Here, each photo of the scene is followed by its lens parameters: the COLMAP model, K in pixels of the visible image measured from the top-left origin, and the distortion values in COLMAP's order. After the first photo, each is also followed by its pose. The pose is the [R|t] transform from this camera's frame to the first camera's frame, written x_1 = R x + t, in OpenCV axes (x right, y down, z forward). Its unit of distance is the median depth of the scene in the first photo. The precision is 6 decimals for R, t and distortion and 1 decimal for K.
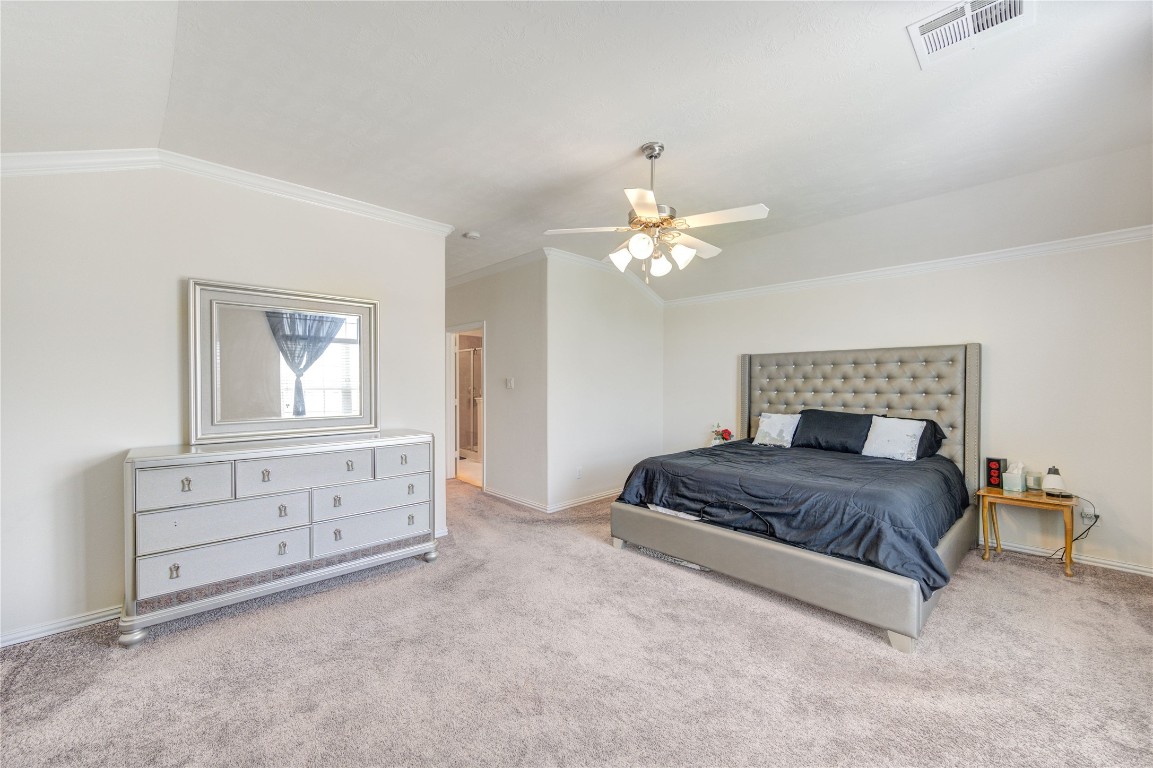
lens RADIAL K [[448.8, 0, 576.2], [0, 448.8, 387.2], [0, 0, 1]] dist [0.000357, -0.000024]
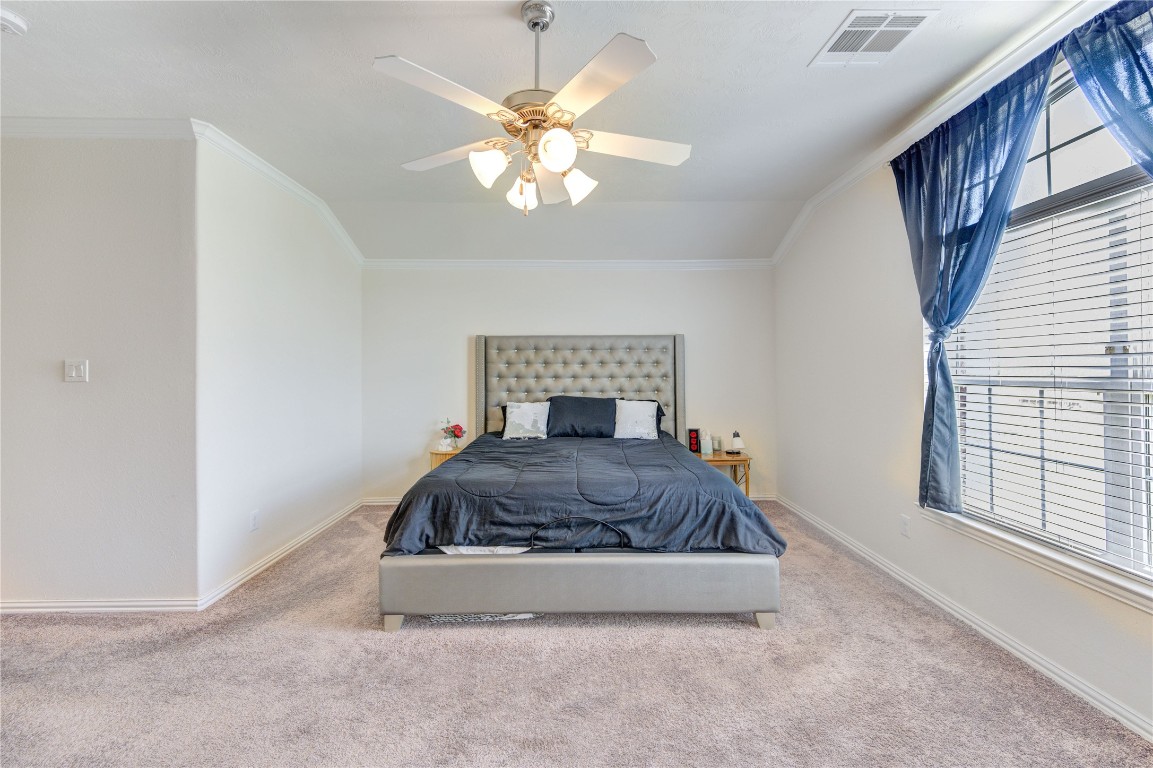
lens RADIAL K [[465.7, 0, 579.5], [0, 465.7, 367.4], [0, 0, 1]] dist [0.002102, 0.000034]
pose [[0.679936, -0.000867, 0.733271, -0.210716], [0.012834, 0.999860, -0.010719, -0.000195], [-0.733159, 0.016699, 0.679852, 0.358405]]
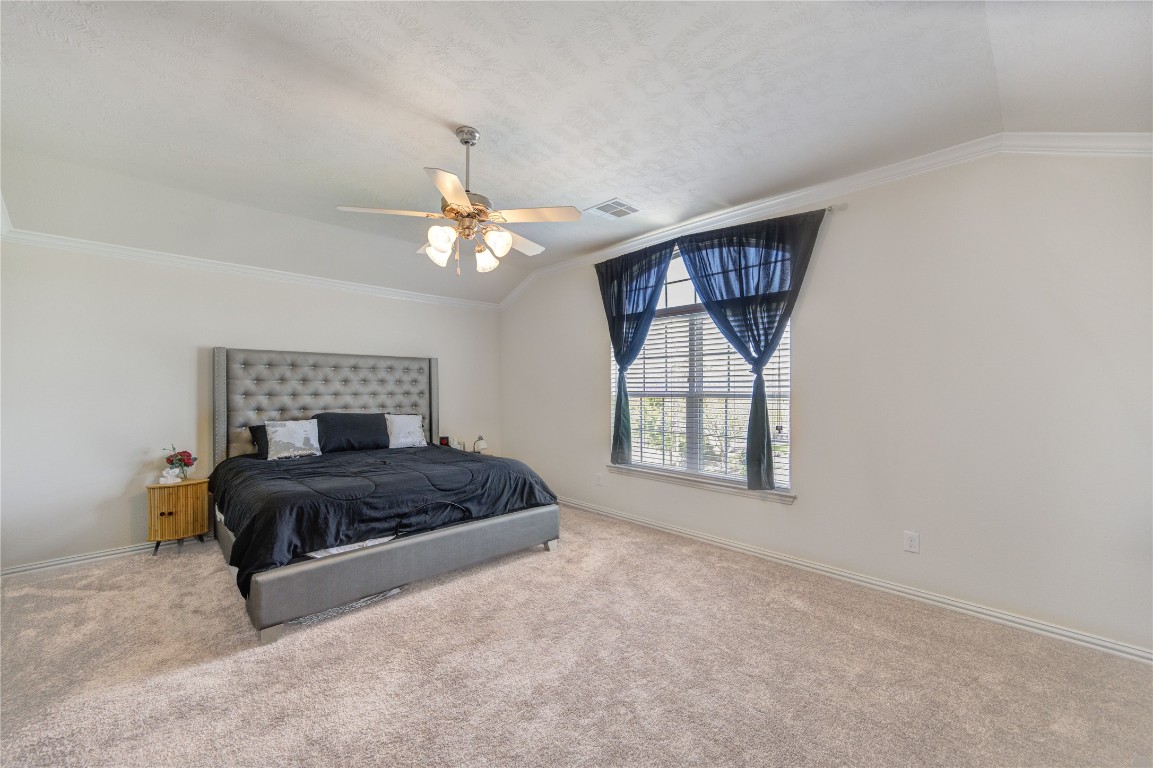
lens RADIAL K [[450.8, 0, 579.6], [0, 450.8, 389.5], [0, 0, 1]] dist [0.002776, 0.000145]
pose [[-0.013225, -0.004685, 0.999902, -0.559656], [0.009293, 0.999945, 0.004808, -0.001458], [-0.999869, 0.009356, -0.013181, 0.566503]]
